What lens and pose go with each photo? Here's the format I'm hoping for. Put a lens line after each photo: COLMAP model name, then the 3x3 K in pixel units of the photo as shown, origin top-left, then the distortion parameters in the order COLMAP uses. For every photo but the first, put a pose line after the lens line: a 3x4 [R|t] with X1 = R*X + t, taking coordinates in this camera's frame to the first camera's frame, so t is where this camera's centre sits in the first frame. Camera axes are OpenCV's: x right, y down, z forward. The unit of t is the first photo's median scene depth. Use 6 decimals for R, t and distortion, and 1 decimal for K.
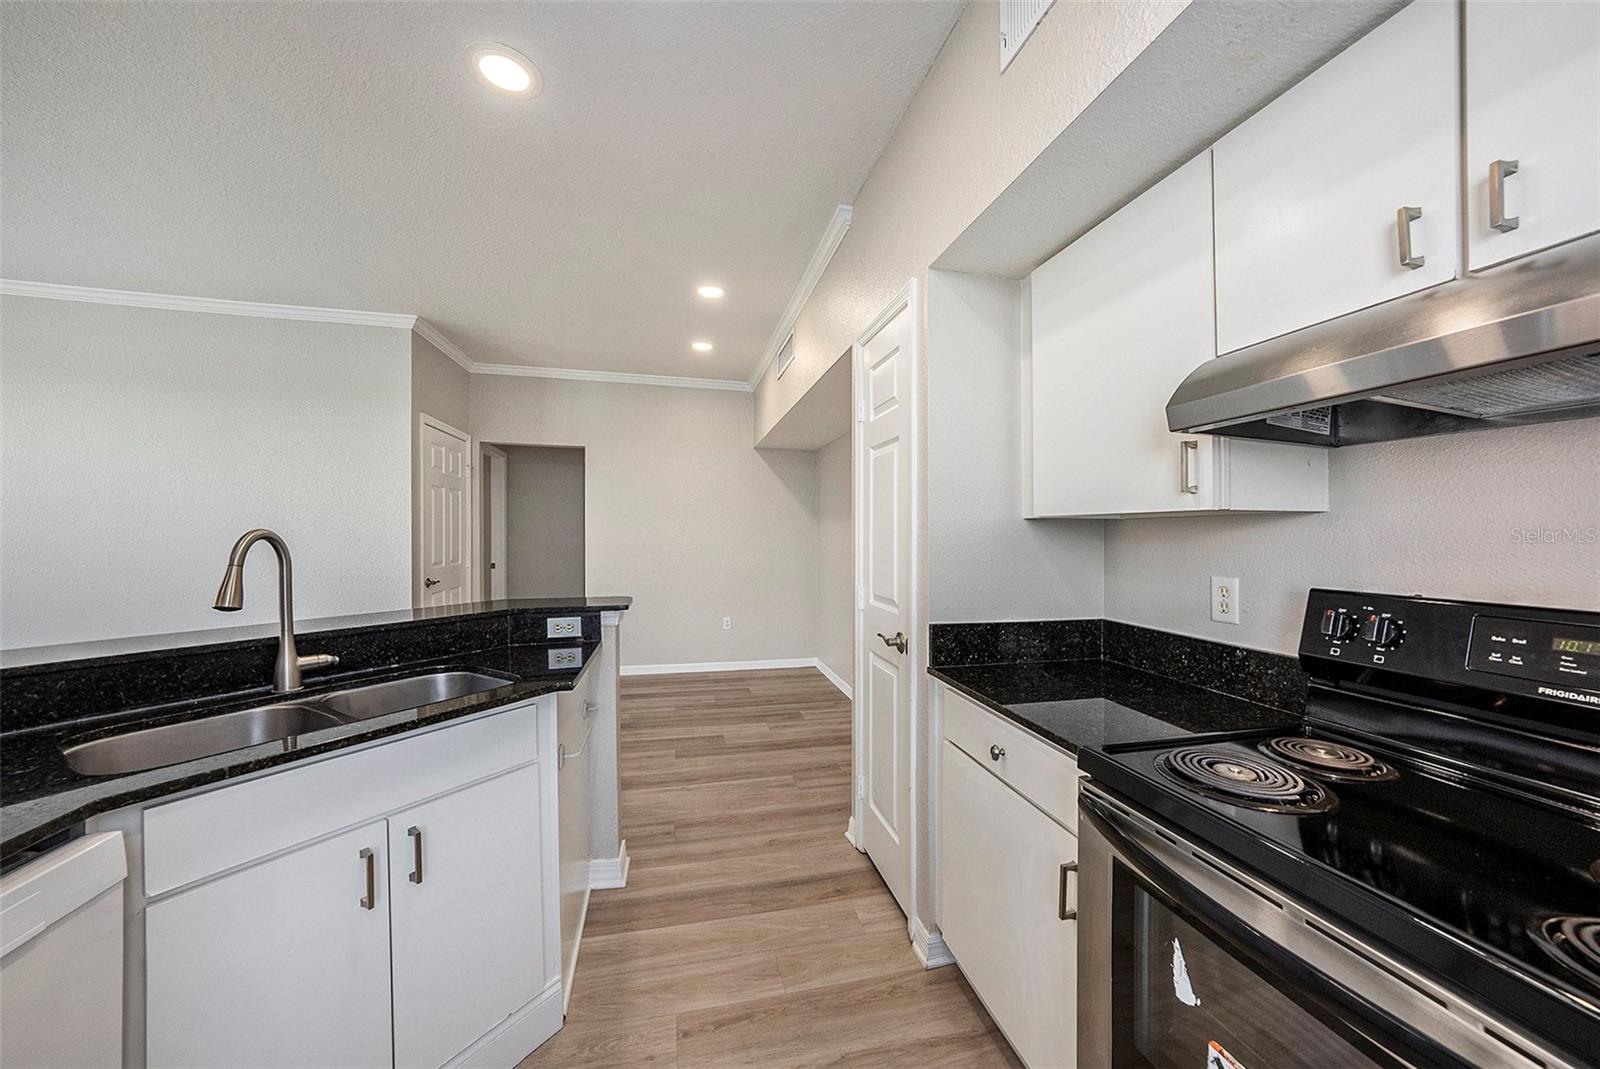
lens RADIAL K [[574.1, 0, 805.1], [0, 574.1, 531.0], [0, 0, 1]] dist [-0.000117, 0.000430]
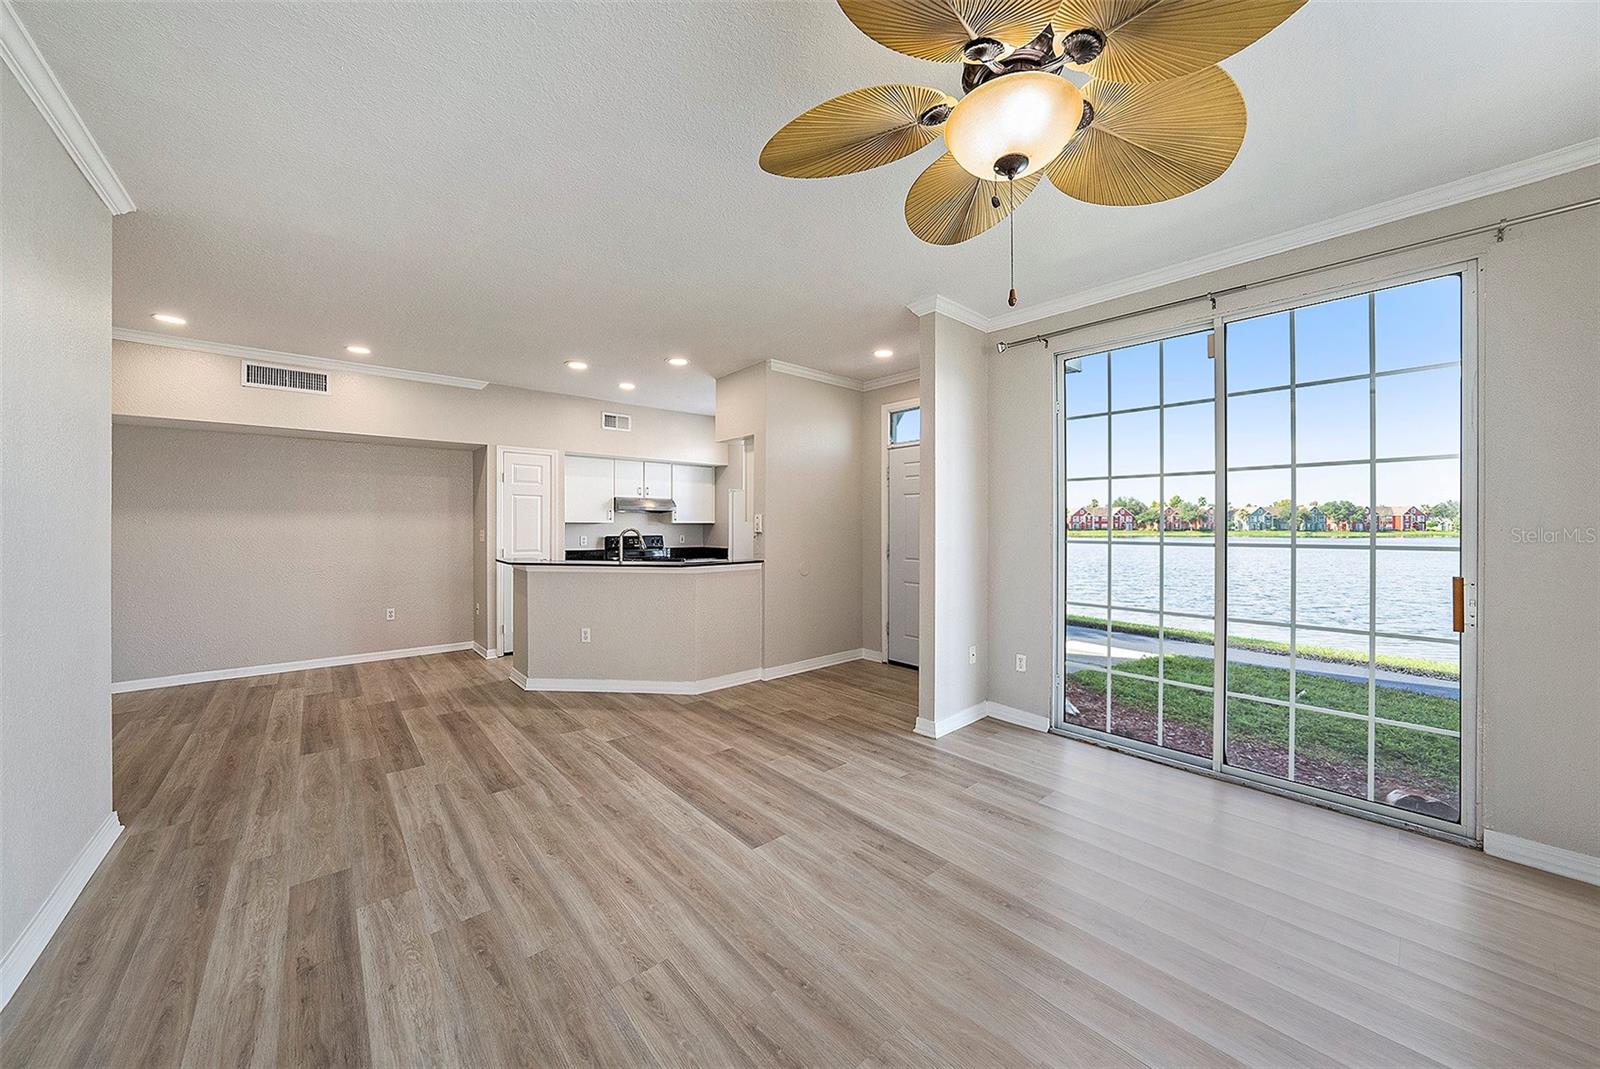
lens RADIAL K [[560.8, 0, 817.6], [0, 560.8, 536.4], [0, 0, 1]] dist [-0.015199, 0.000108]
pose [[-0.485733, -0.023317, 0.873796, -1.665504], [-0.015495, 0.999717, 0.018064, -0.011024], [-0.873970, -0.004765, -0.485956, 0.620660]]
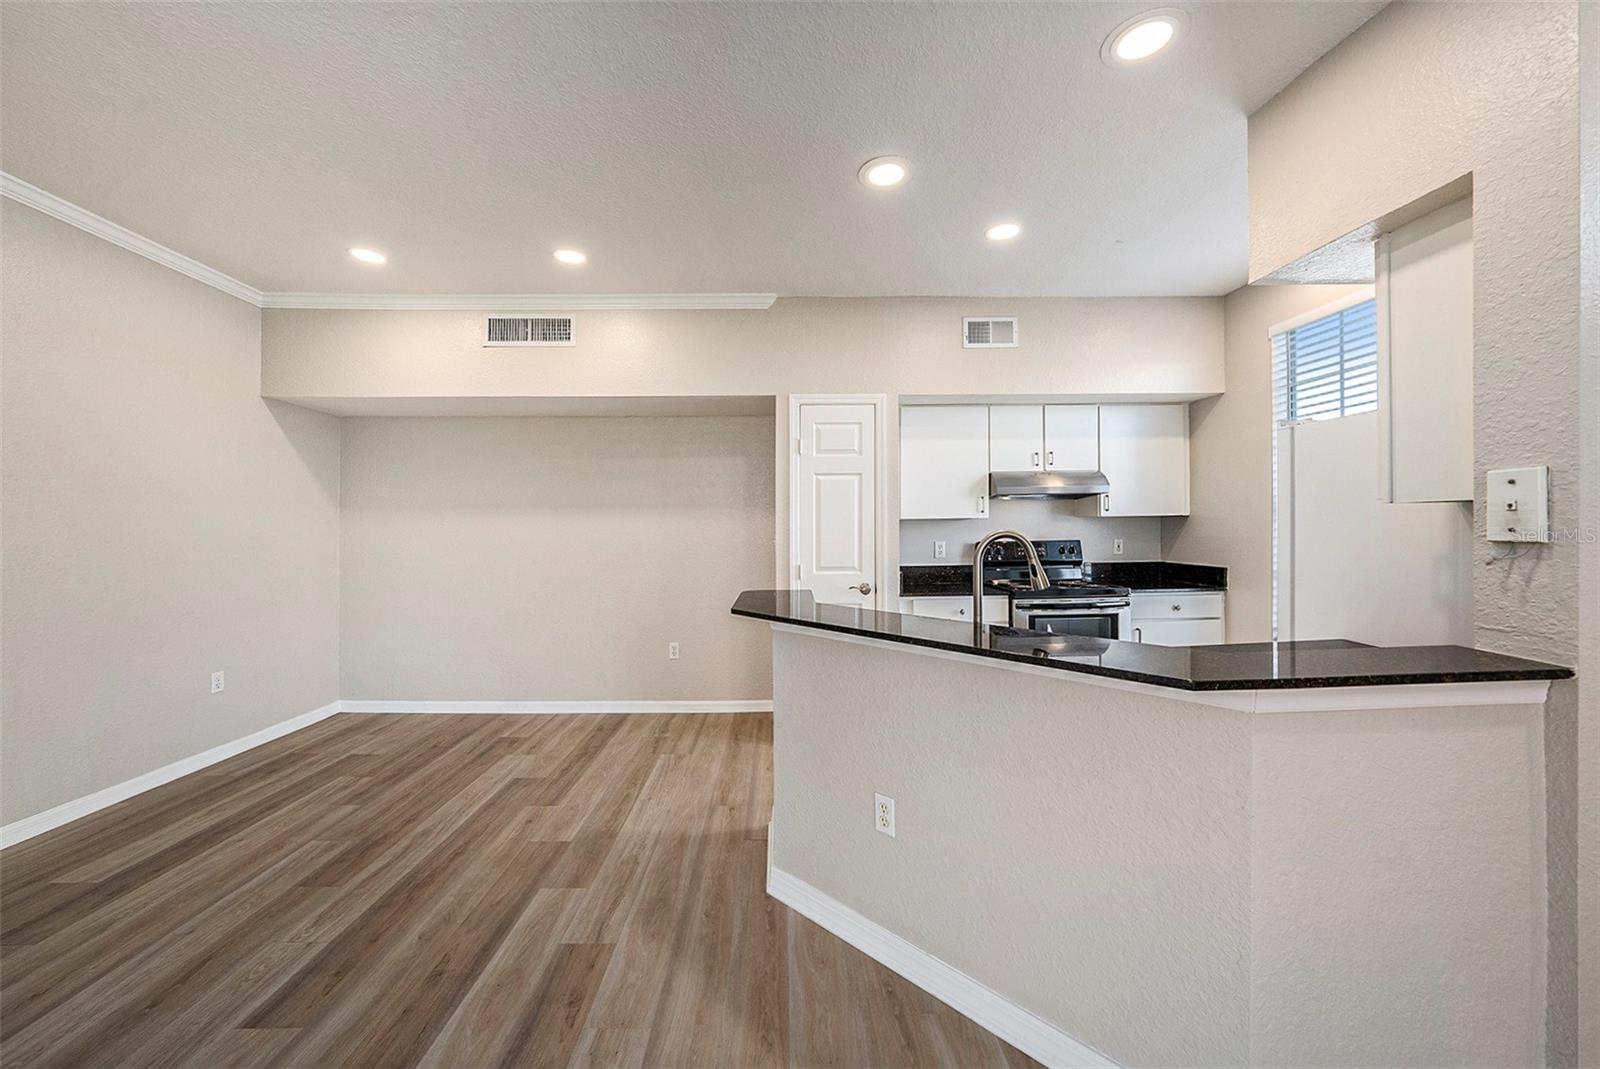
lens RADIAL K [[568.8, 0, 797.7], [0, 568.8, 522.7], [0, 0, 1]] dist [-0.019502, 0.000224]
pose [[0.204183, 0.000760, 0.978932, -0.841235], [0.001736, 0.999998, -0.001139, -0.003808], [-0.978931, 0.001932, 0.204182, 0.445038]]
